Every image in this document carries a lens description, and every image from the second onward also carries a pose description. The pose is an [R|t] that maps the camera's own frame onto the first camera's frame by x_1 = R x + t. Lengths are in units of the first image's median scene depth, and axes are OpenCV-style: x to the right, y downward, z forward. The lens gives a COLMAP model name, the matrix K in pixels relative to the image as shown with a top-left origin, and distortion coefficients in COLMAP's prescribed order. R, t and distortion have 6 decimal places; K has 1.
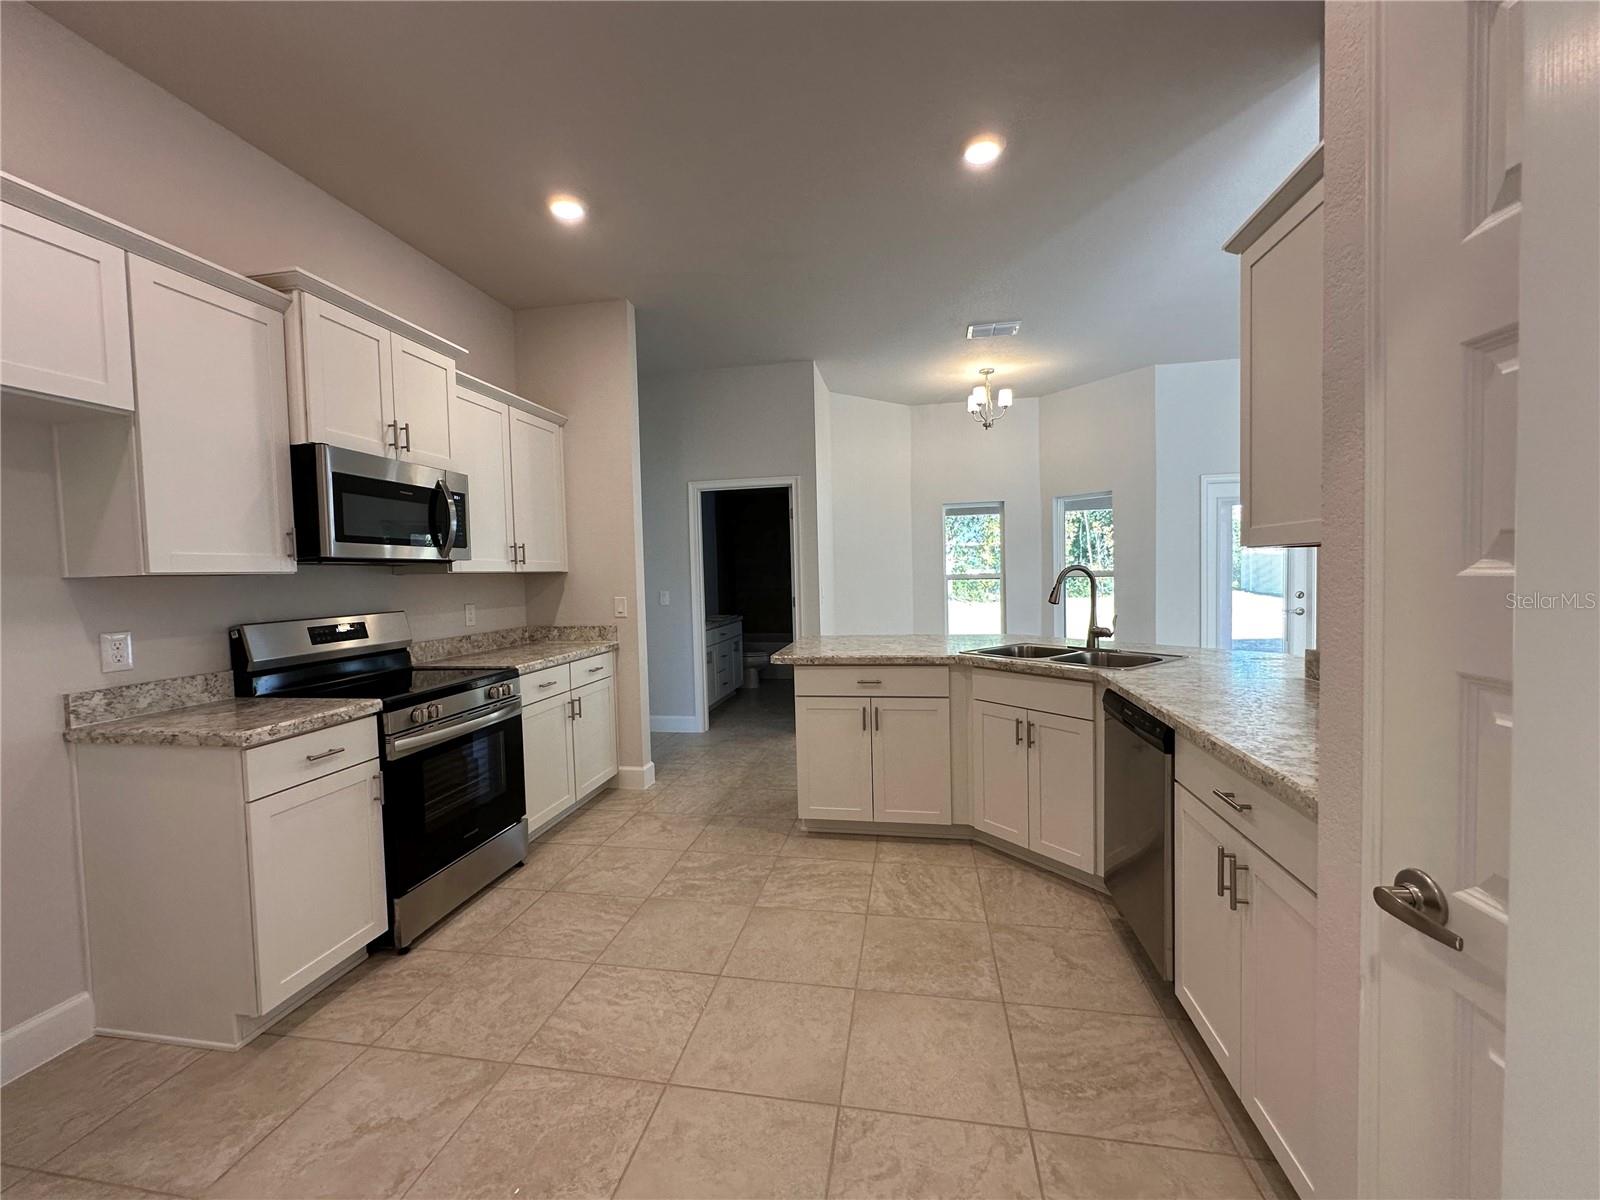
lens RADIAL K [[639.9, 0, 800.9], [0, 639.9, 598.5], [0, 0, 1]] dist [-0.003085, 0.000372]
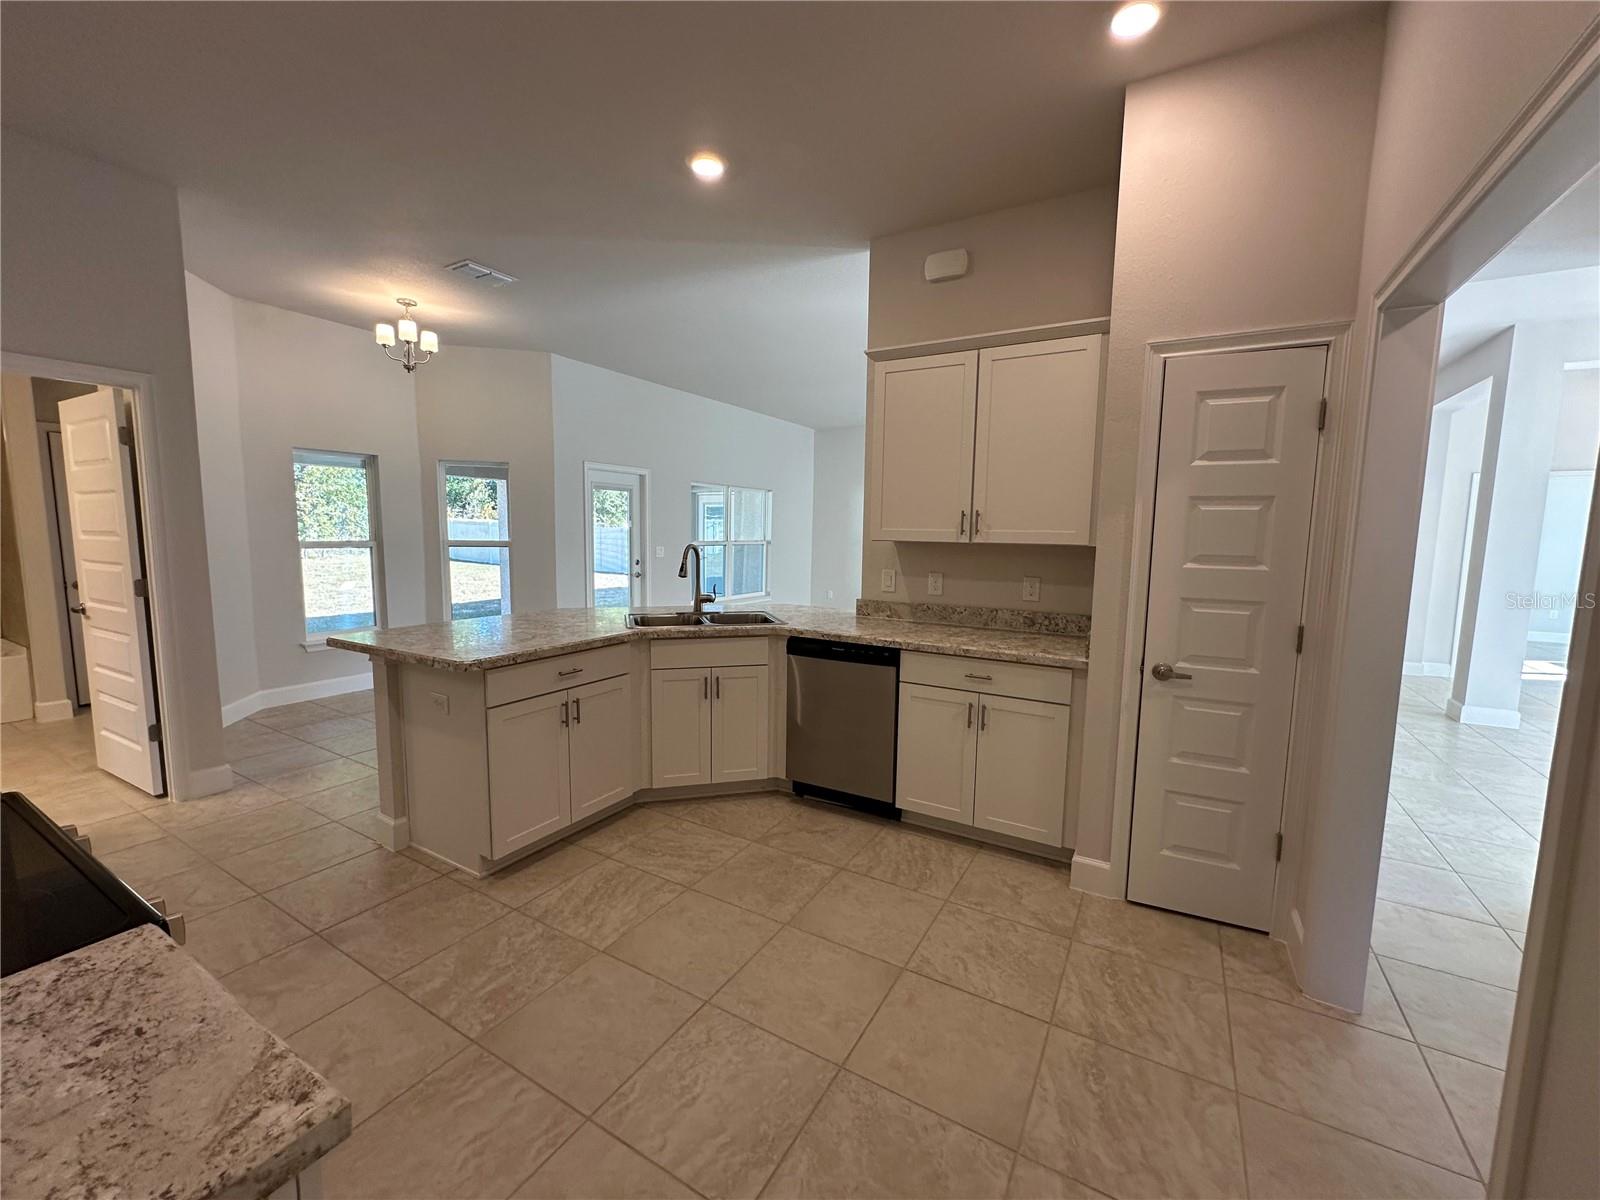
lens RADIAL K [[639.9, 0, 800.9], [0, 639.9, 598.5], [0, 0, 1]] dist [-0.003085, 0.000372]
pose [[0.342306, -0.069614, 0.937006, -0.664000], [0.014362, 0.997523, 0.068863, -0.032143], [-0.939479, -0.010115, 0.342458, 0.422236]]
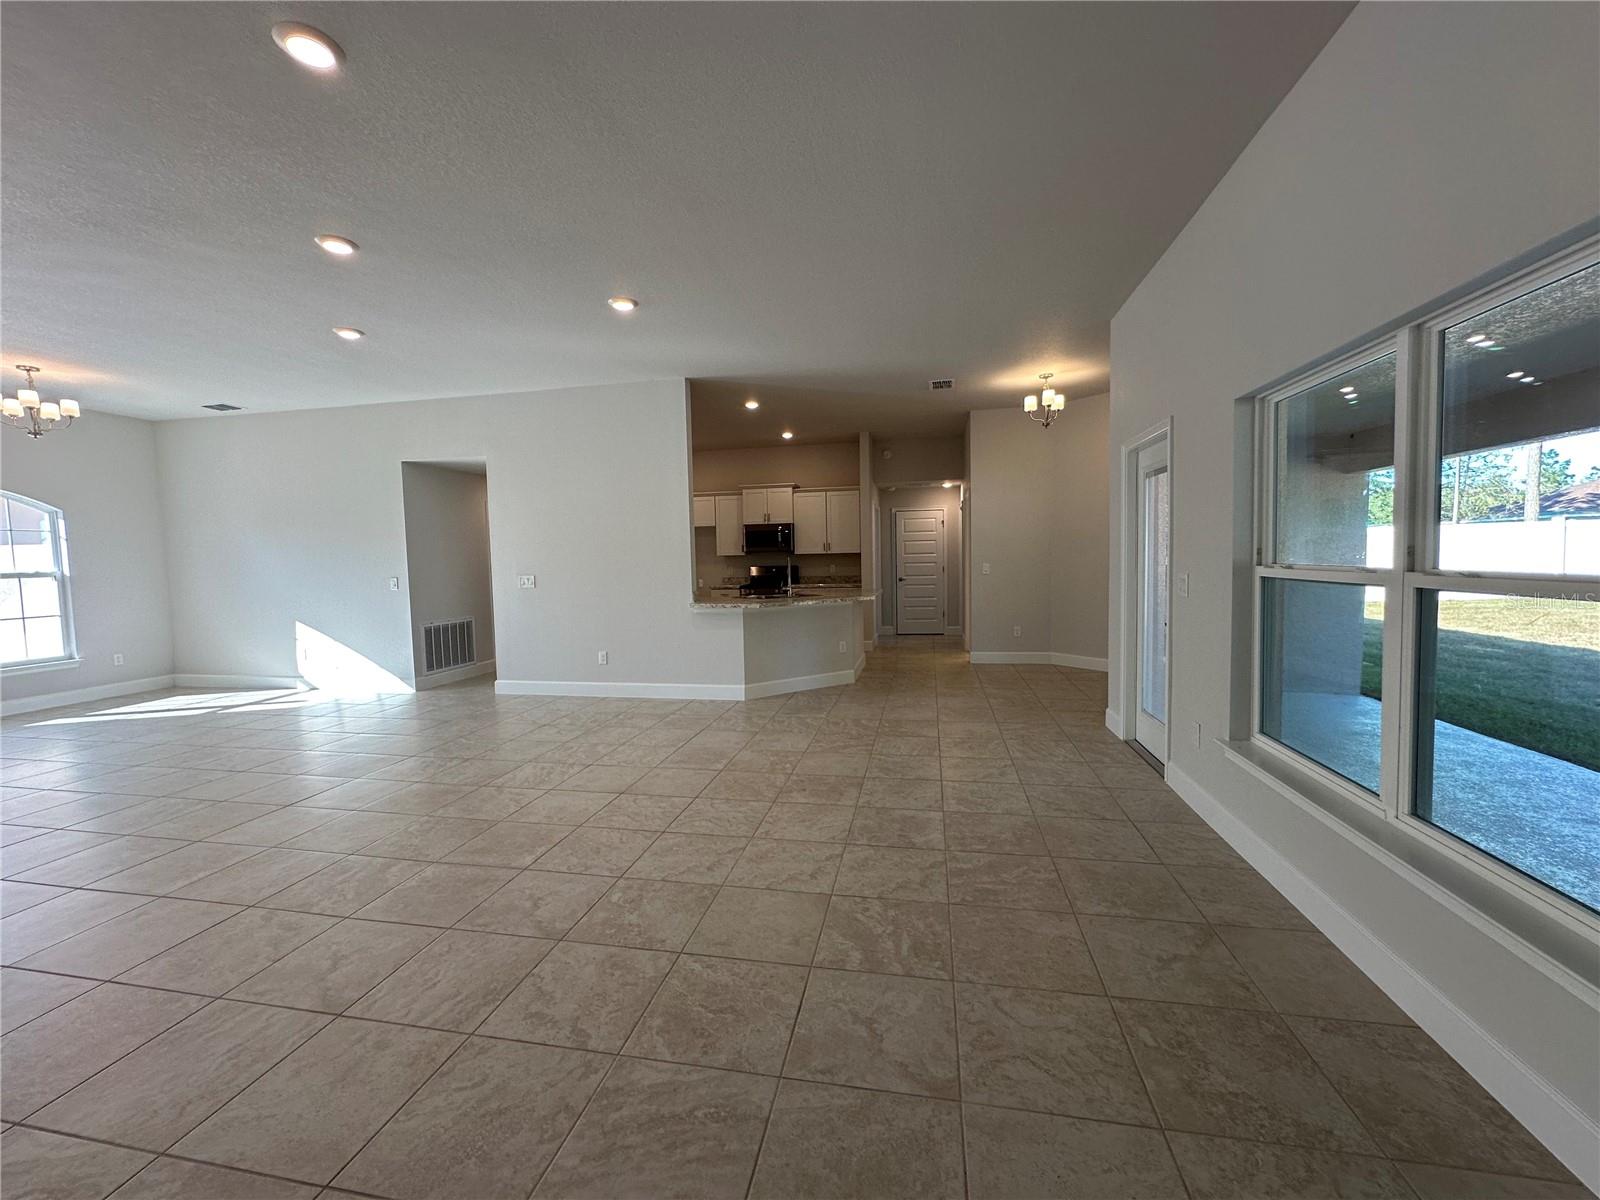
lens RADIAL K [[639.9, 0, 800.9], [0, 639.9, 598.5], [0, 0, 1]] dist [-0.003085, 0.000372]
pose [[-0.016733, 0.091596, -0.995656, 2.768971], [-0.020218, 0.995560, 0.091927, -0.120342], [0.999656, 0.021668, -0.014806, 1.144124]]
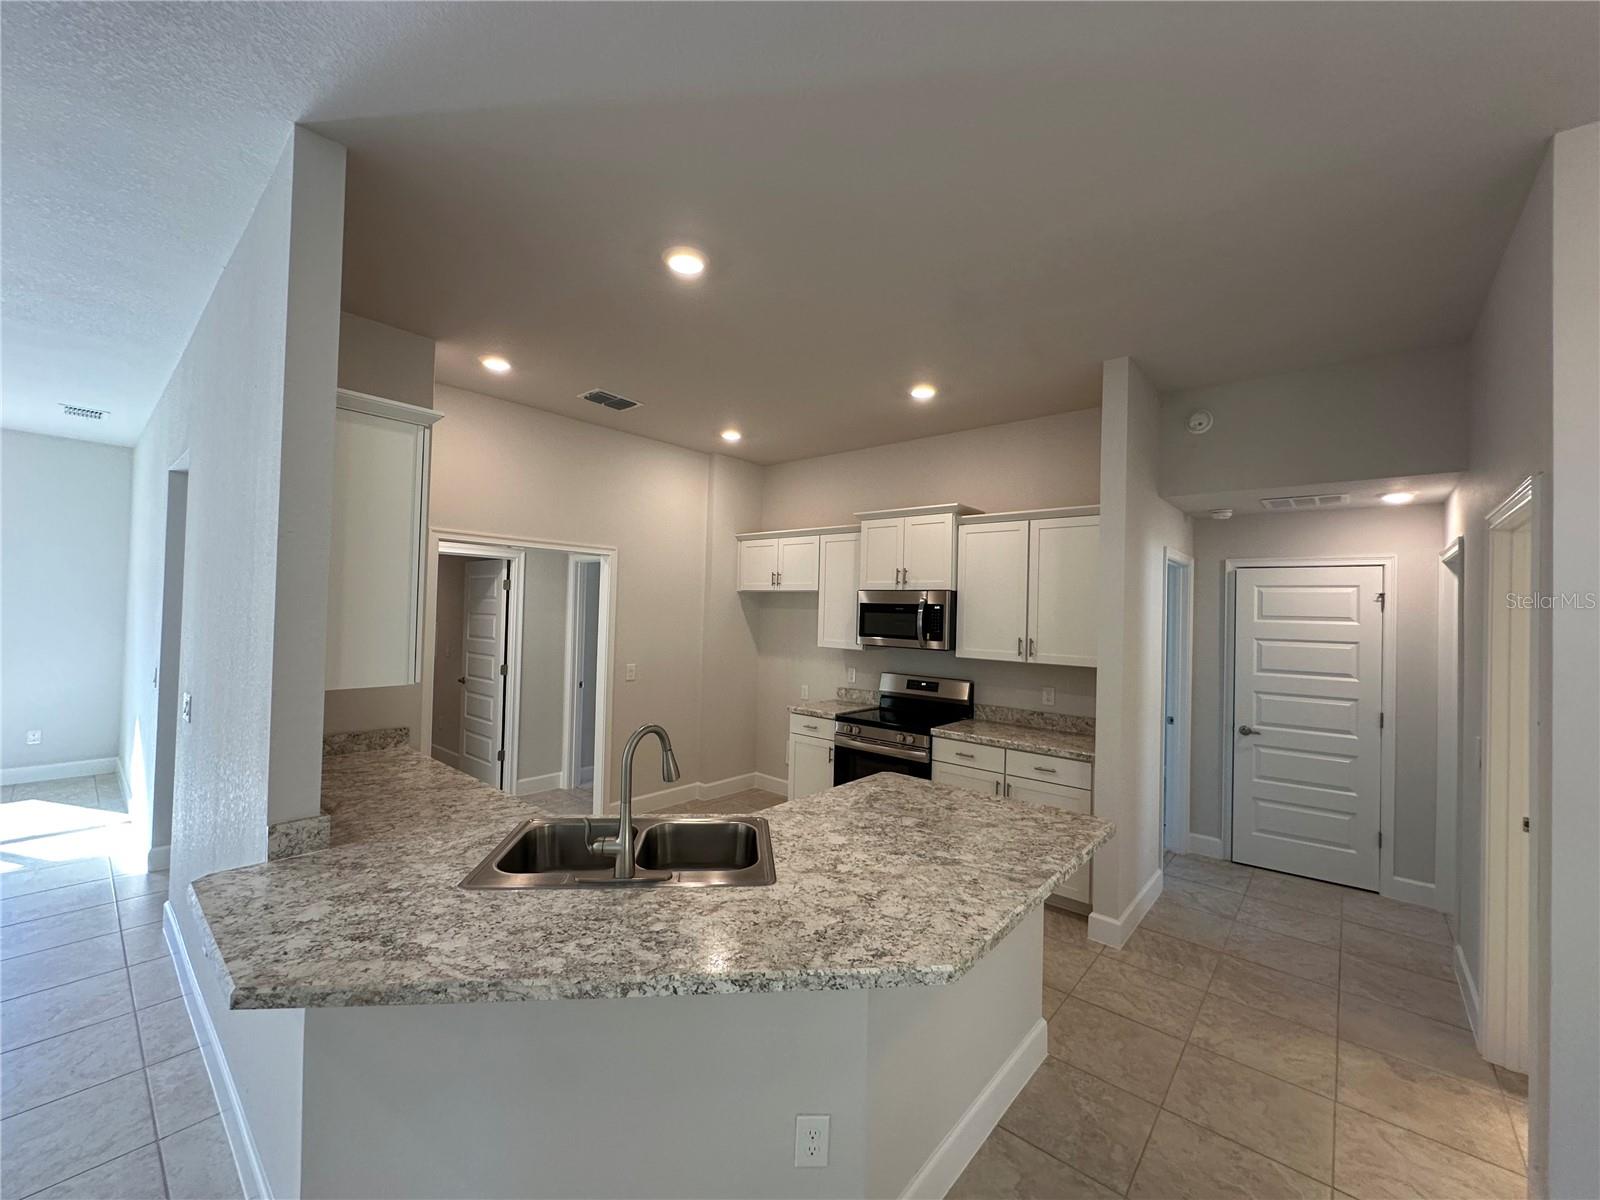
lens RADIAL K [[639.9, 0, 800.9], [0, 639.9, 598.5], [0, 0, 1]] dist [-0.003085, 0.000372]
pose [[-0.507274, -0.003770, -0.861776, 0.928259], [-0.049042, 0.998496, 0.024500, -0.202960], [0.860388, 0.054691, -0.506696, 1.505765]]
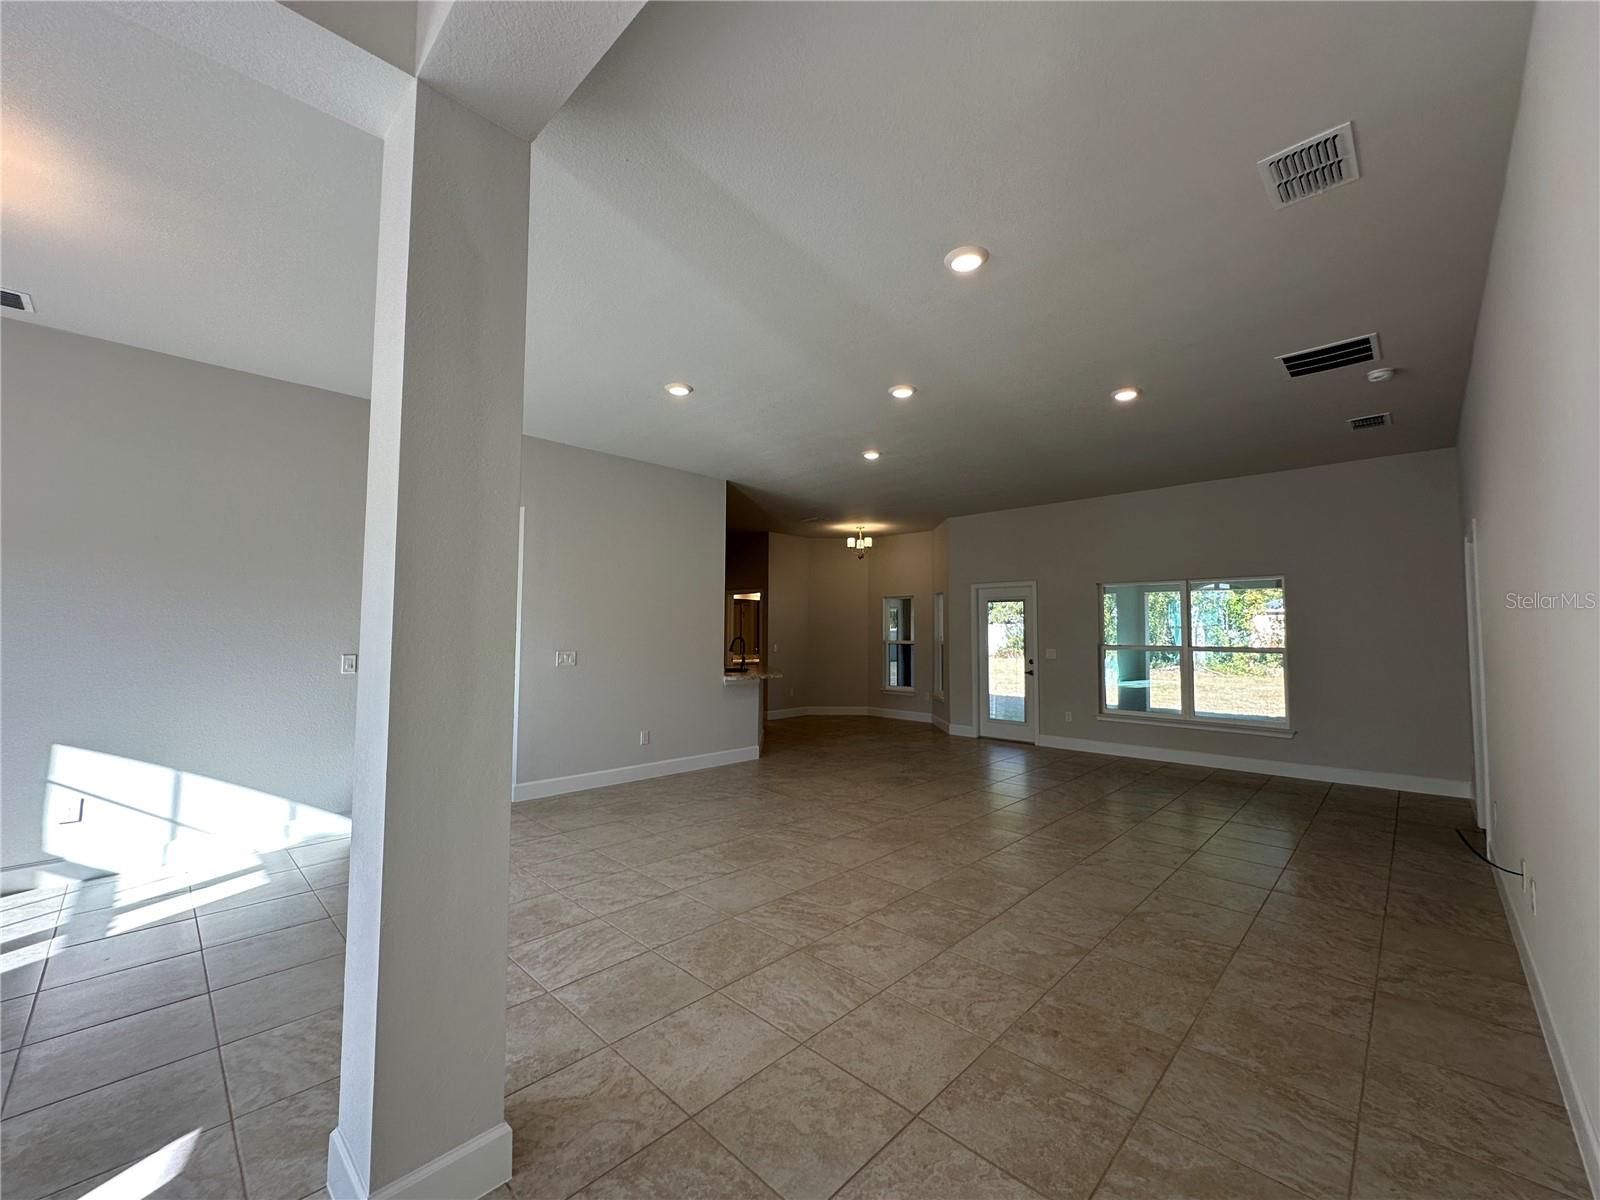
lens RADIAL K [[639.9, 0, 800.9], [0, 639.9, 598.5], [0, 0, 1]] dist [-0.003085, 0.000372]
pose [[0.835901, -0.000308, -0.548881, 2.187513], [-0.050673, 0.995686, -0.077729, -0.017736], [0.546537, 0.092787, 0.832279, -1.101050]]
